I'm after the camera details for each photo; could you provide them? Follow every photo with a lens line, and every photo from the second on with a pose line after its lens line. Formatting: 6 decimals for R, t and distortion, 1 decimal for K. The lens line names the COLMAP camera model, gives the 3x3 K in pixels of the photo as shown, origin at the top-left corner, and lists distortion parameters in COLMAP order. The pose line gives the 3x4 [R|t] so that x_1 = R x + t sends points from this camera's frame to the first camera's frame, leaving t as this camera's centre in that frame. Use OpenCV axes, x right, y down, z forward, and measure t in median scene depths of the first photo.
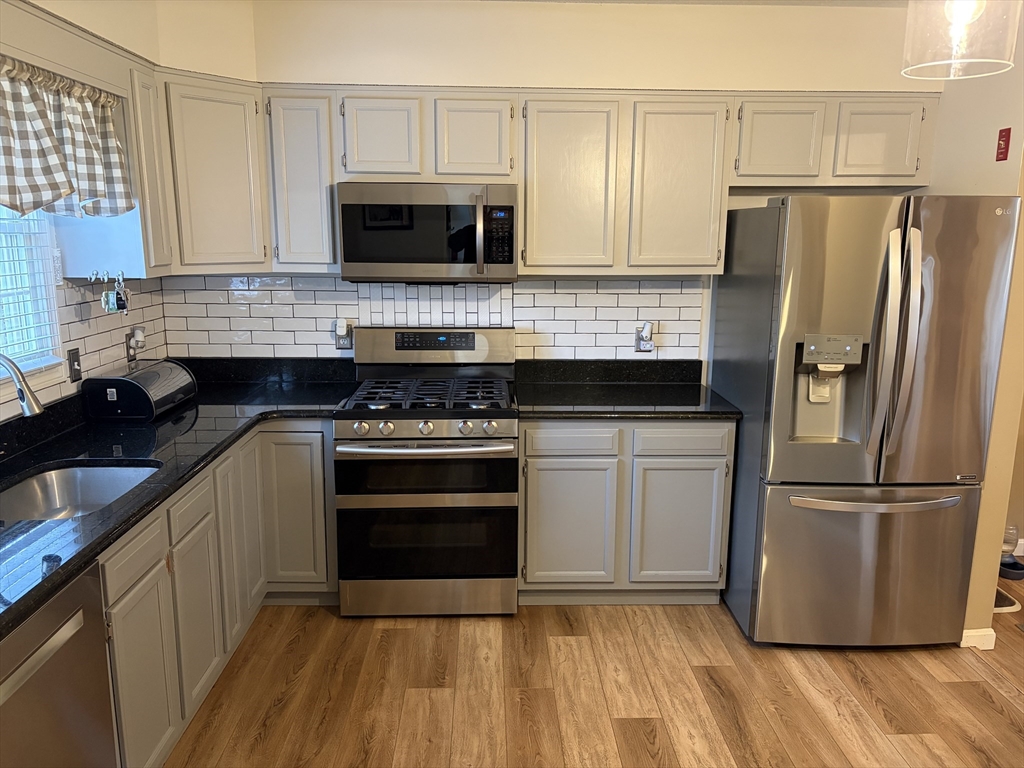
lens RADIAL K [[768.1, 0, 521.0], [0, 768.1, 383.8], [0, 0, 1]] dist [0.030415, -0.019293]
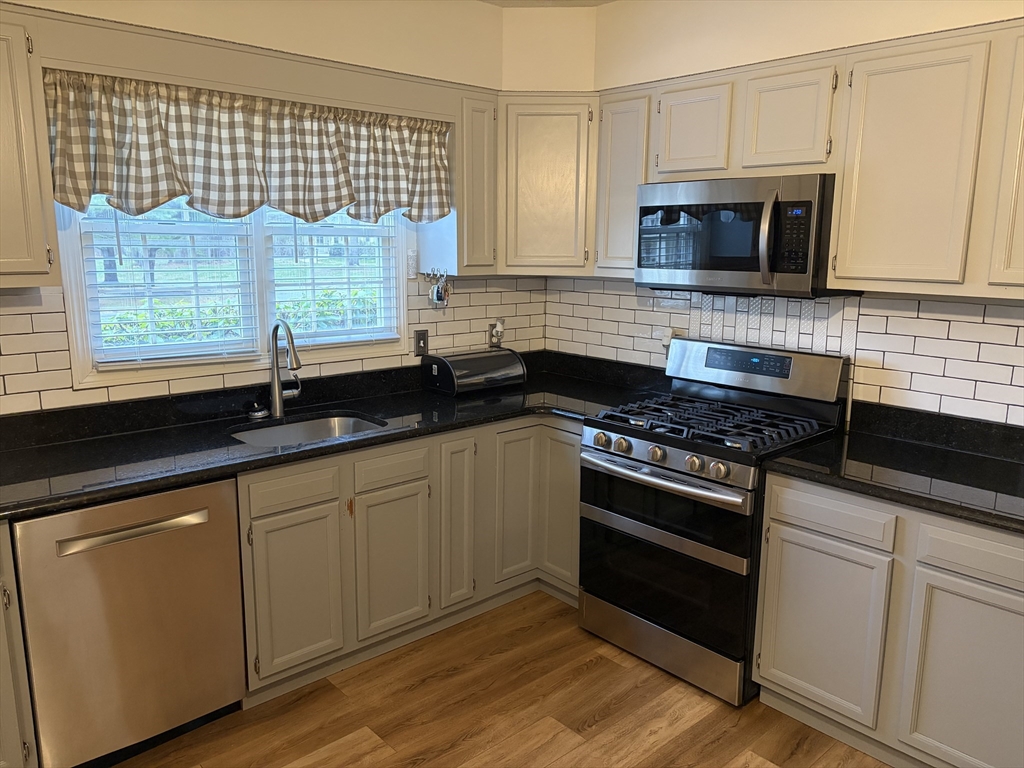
lens RADIAL K [[768.1, 0, 517.0], [0, 768.1, 385.5], [0, 0, 1]] dist [0.030415, -0.019293]
pose [[0.645074, 0.140339, -0.751122, 0.420578], [-0.152400, 0.986870, 0.053503, -0.042306], [0.748768, 0.079958, 0.657991, 0.278306]]
